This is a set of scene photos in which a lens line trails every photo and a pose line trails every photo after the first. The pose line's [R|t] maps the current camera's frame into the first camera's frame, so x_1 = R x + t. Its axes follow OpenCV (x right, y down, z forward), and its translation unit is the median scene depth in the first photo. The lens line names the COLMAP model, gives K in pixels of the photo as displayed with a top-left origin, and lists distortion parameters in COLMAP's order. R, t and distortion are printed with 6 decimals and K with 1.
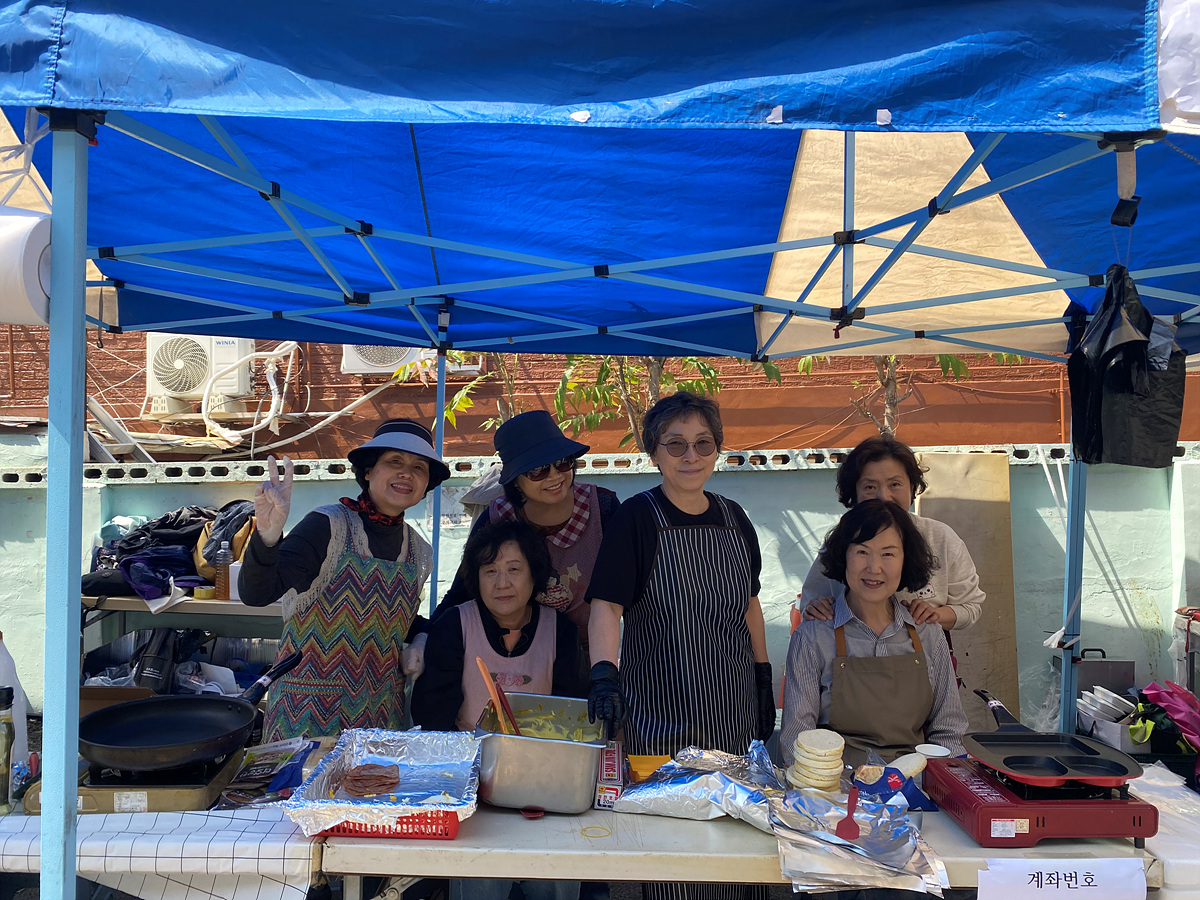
lens RADIAL K [[886.8, 0, 599.4], [0, 886.8, 446.2], [0, 0, 1]] dist [0.021910, -0.025019]
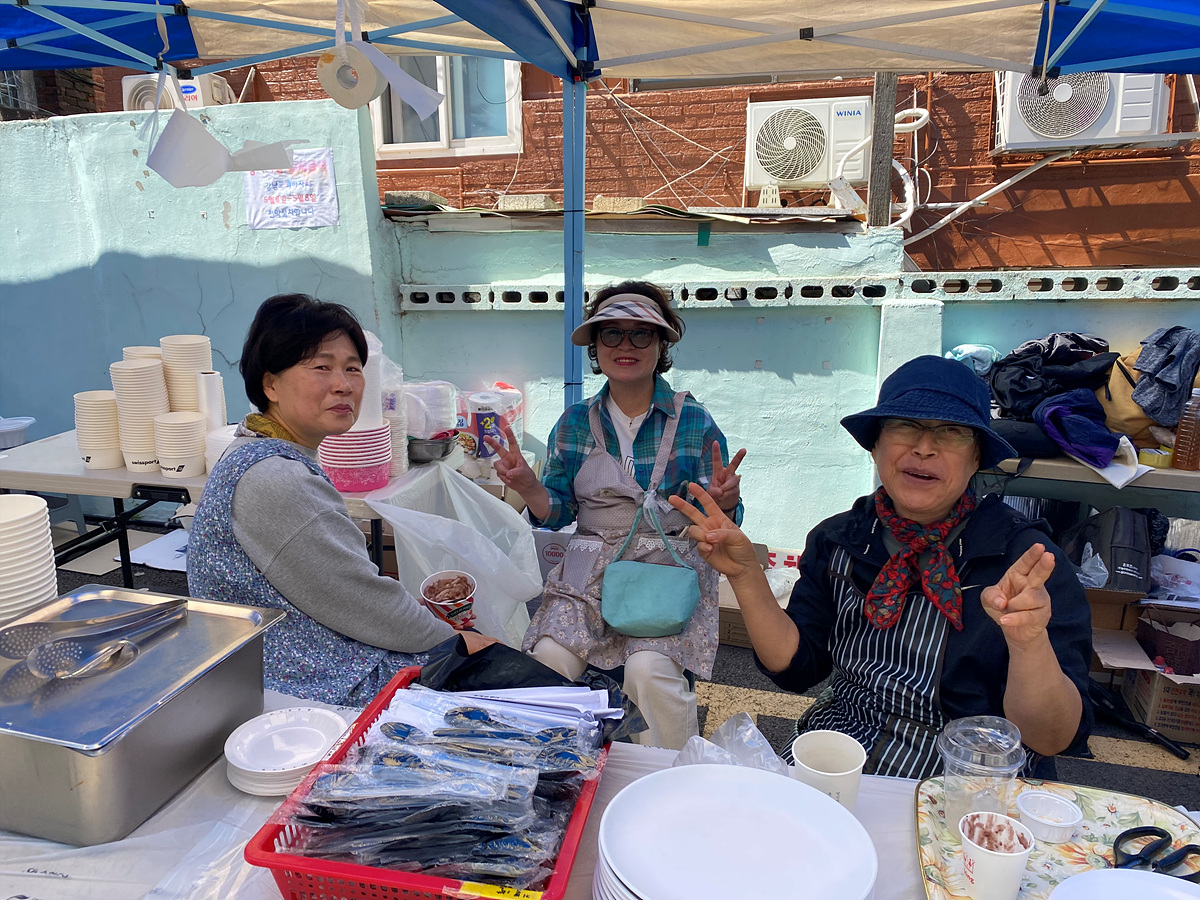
lens RADIAL K [[886.8, 0, 601.6], [0, 886.8, 449.3], [0, 0, 1]] dist [0.021910, -0.025019]
pose [[0.975761, 0.044408, -0.214285, -0.661745], [0.004085, 0.975328, 0.220723, -0.001309], [0.218800, -0.216248, 0.951506, 0.205712]]
